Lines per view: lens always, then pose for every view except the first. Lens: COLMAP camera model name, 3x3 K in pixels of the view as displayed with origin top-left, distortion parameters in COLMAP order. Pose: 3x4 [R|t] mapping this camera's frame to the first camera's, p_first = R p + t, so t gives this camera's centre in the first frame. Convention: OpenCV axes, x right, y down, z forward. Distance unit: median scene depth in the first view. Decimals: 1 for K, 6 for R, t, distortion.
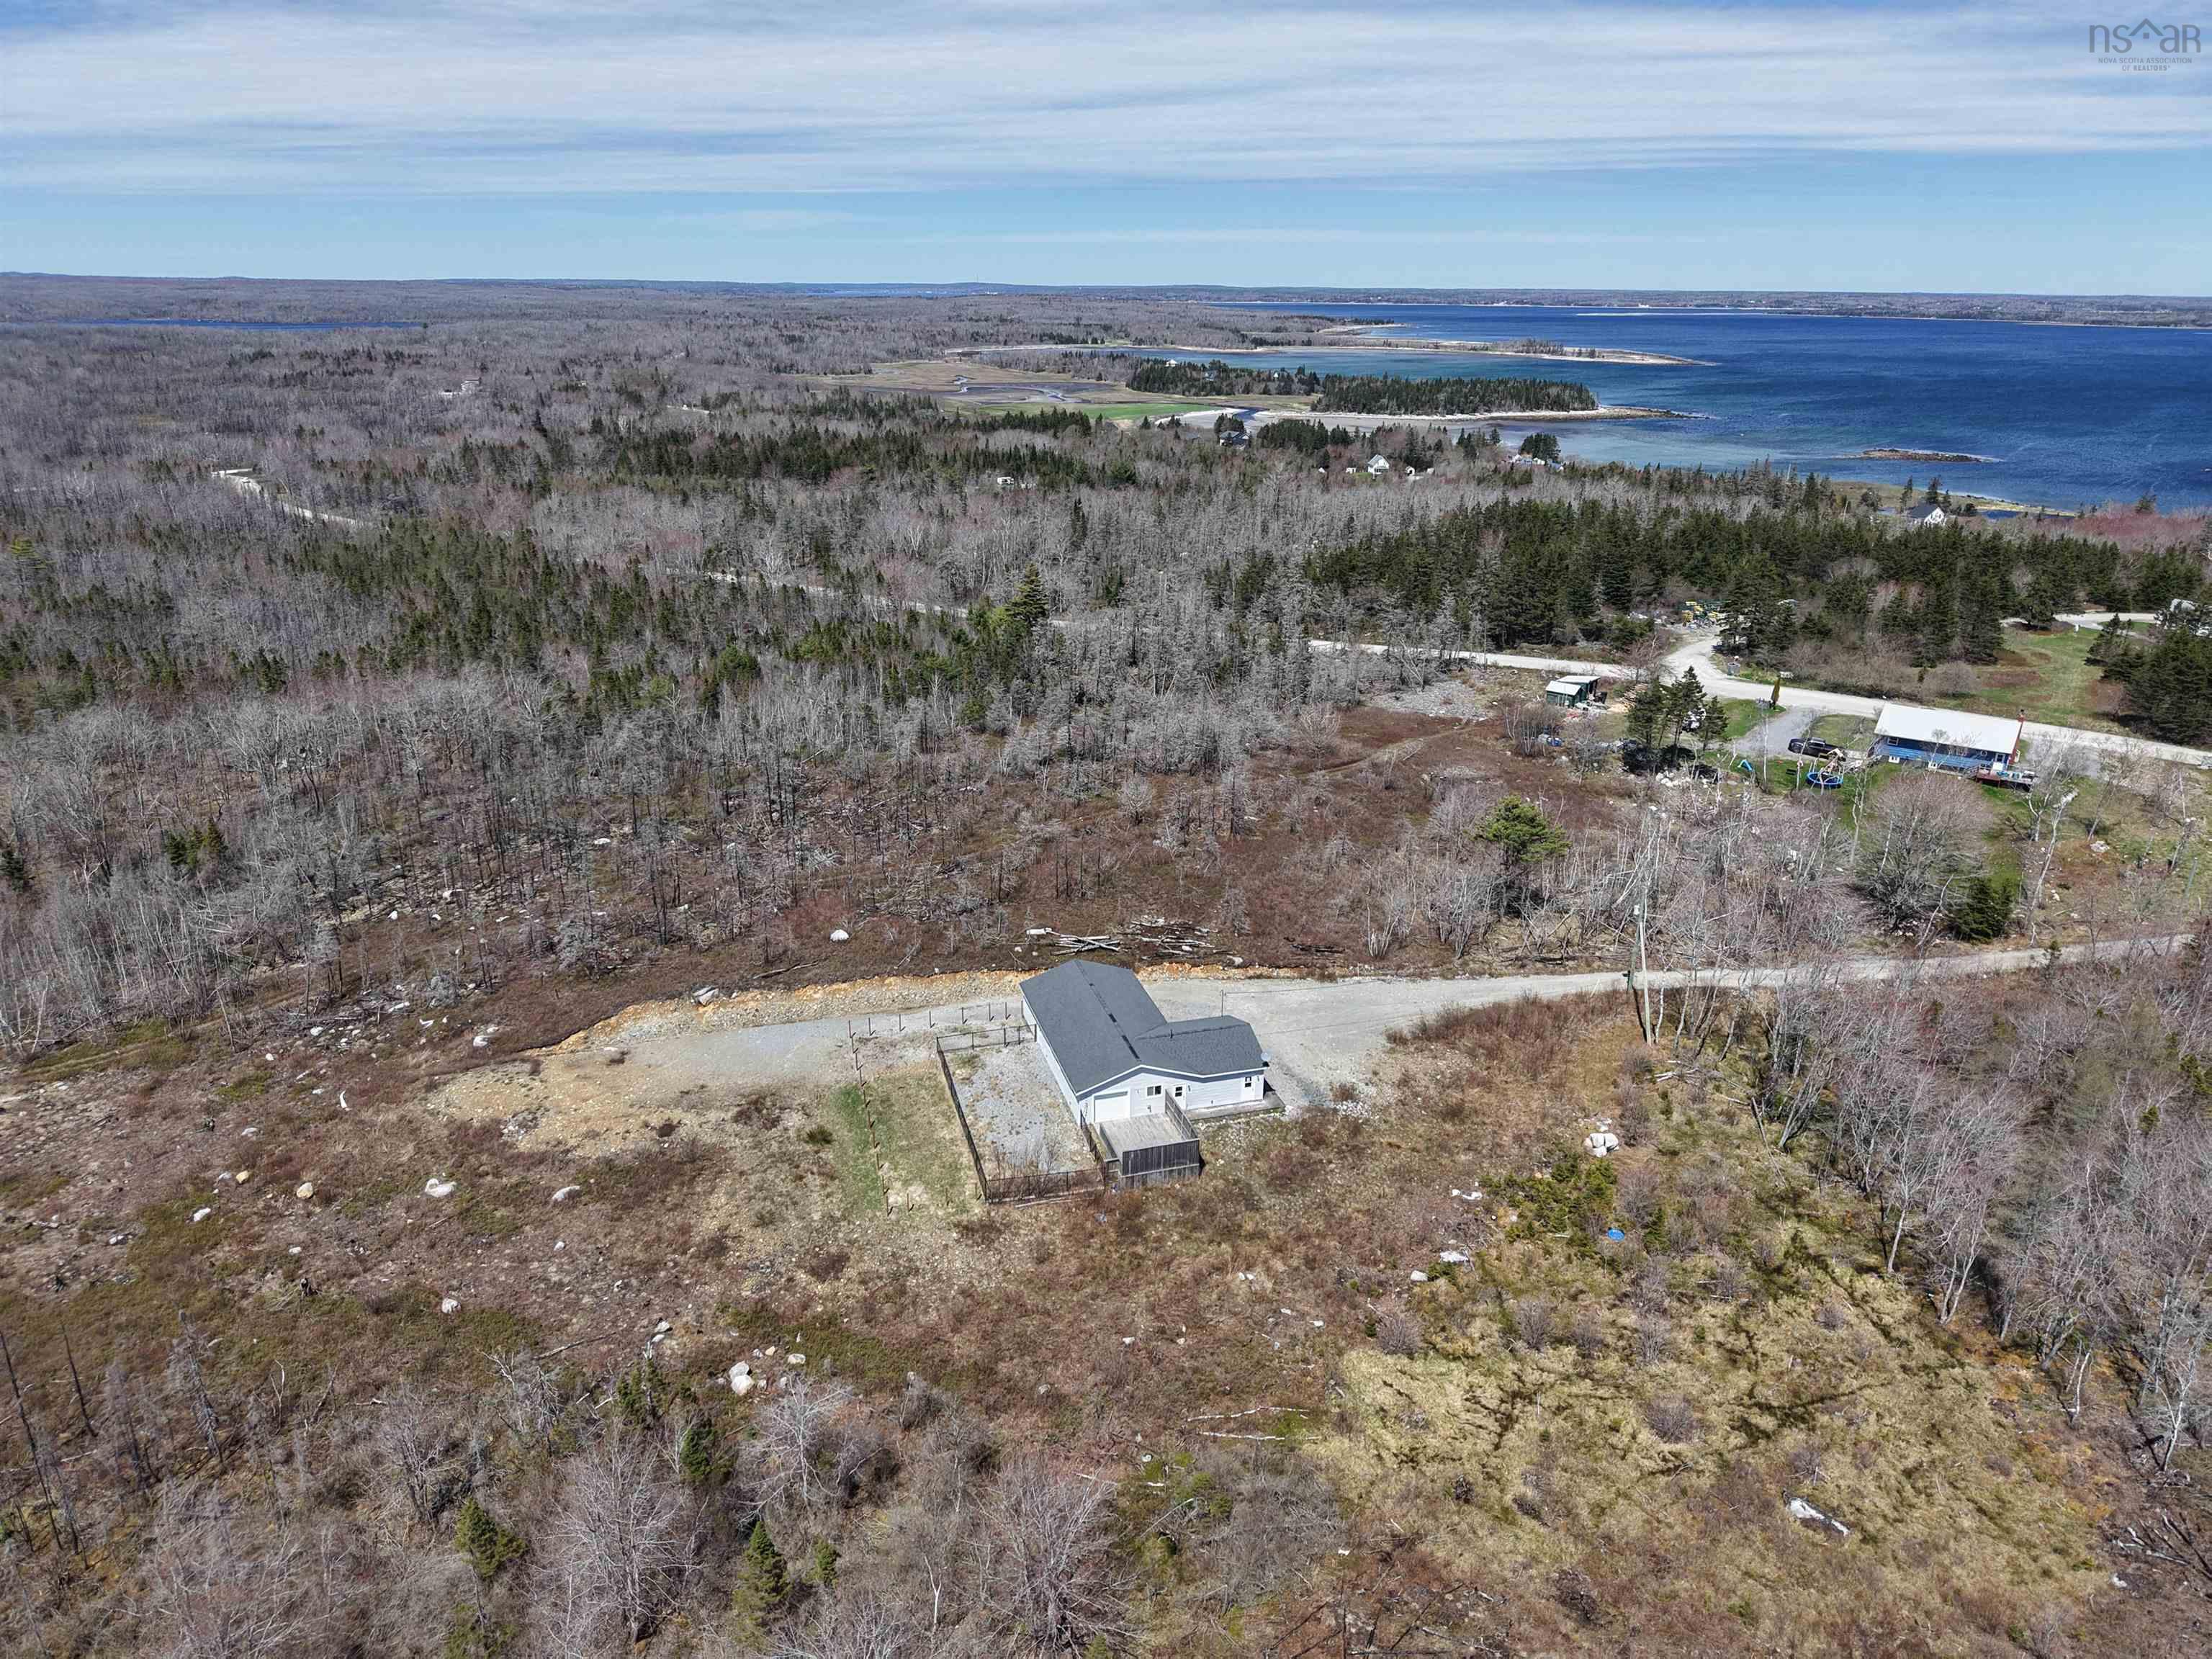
lens RADIAL K [[1508.2, 0, 1100.0], [0, 1508.2, 738.9], [0, 0, 1]] dist [0.063897, -0.065527]
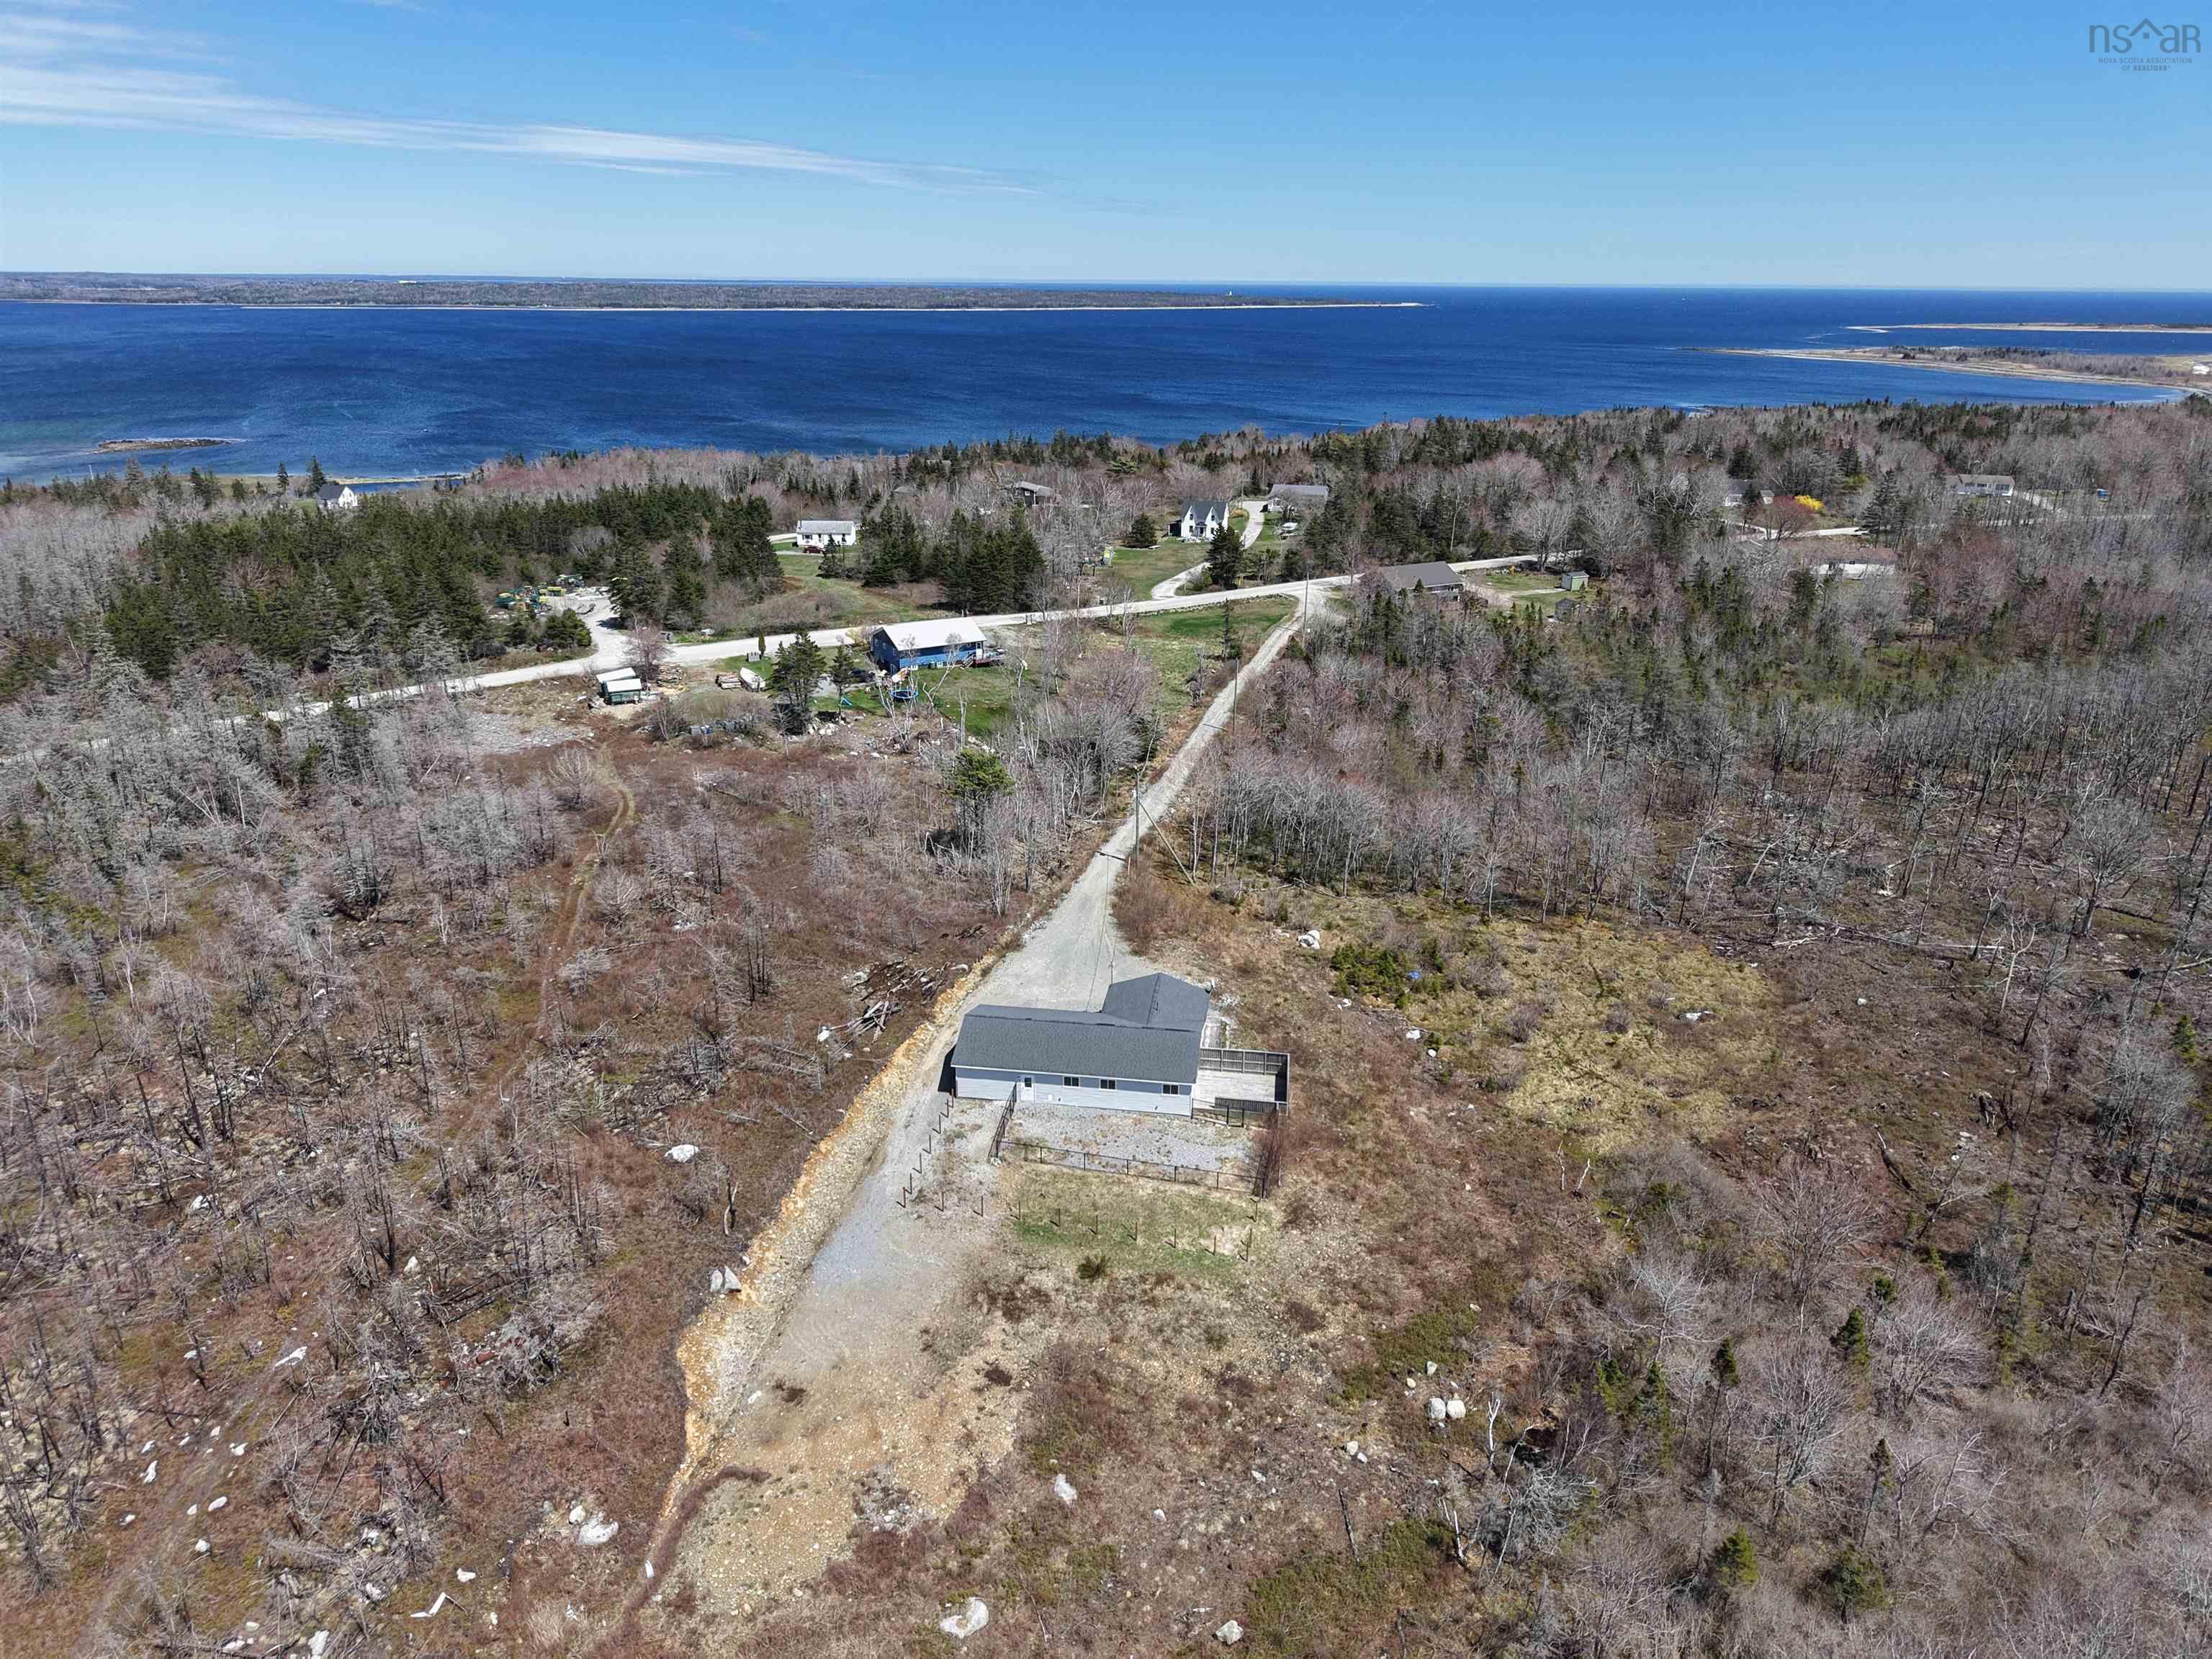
lens RADIAL K [[1508.2, 0, 1100.0], [0, 1508.2, 738.9], [0, 0, 1]] dist [0.063897, -0.065527]
pose [[0.411442, -0.269298, 0.870744, -0.844233], [0.259333, 0.950455, 0.171411, -0.173207], [-0.873763, 0.155287, 0.460894, 0.533109]]
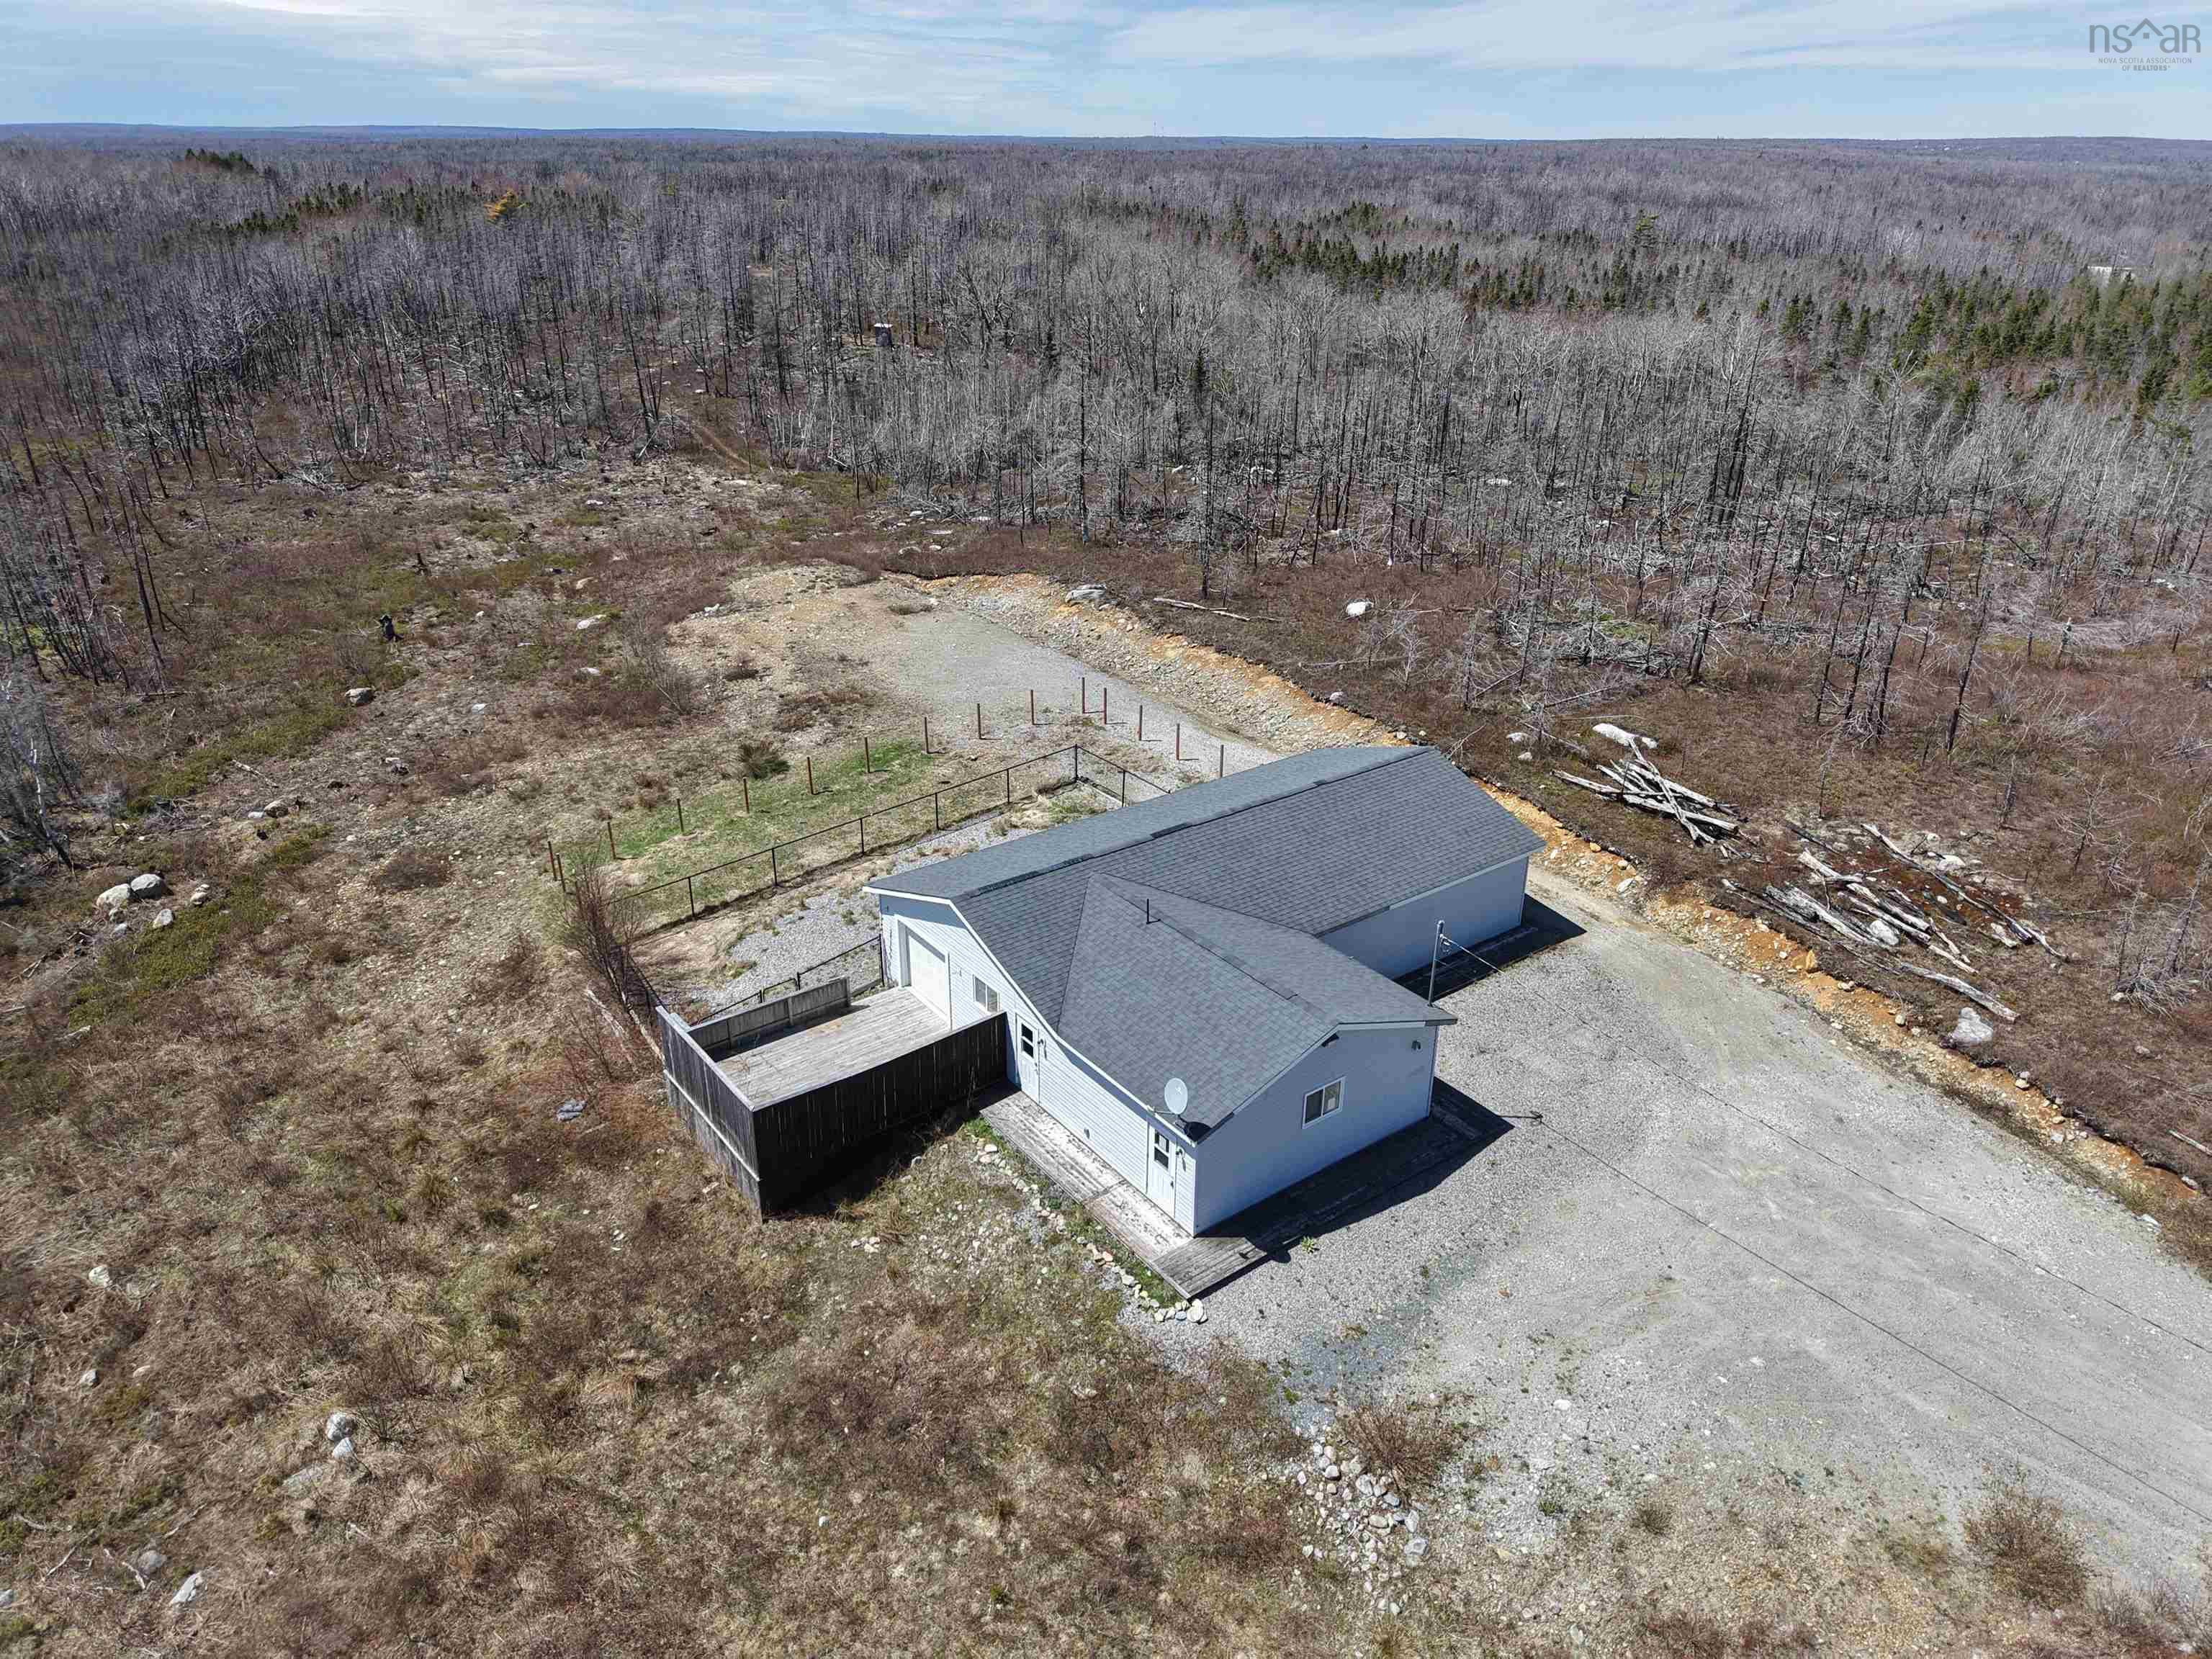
lens RADIAL K [[1498.3, 0, 1105.6], [0, 1498.3, 797.9], [0, 0, 1]] dist [0.024436, -0.023470]
pose [[0.354286, 0.374465, -0.856888, 0.328511], [-0.276727, 0.917266, 0.286436, 0.078992], [0.893254, 0.135644, 0.428600, 0.858190]]
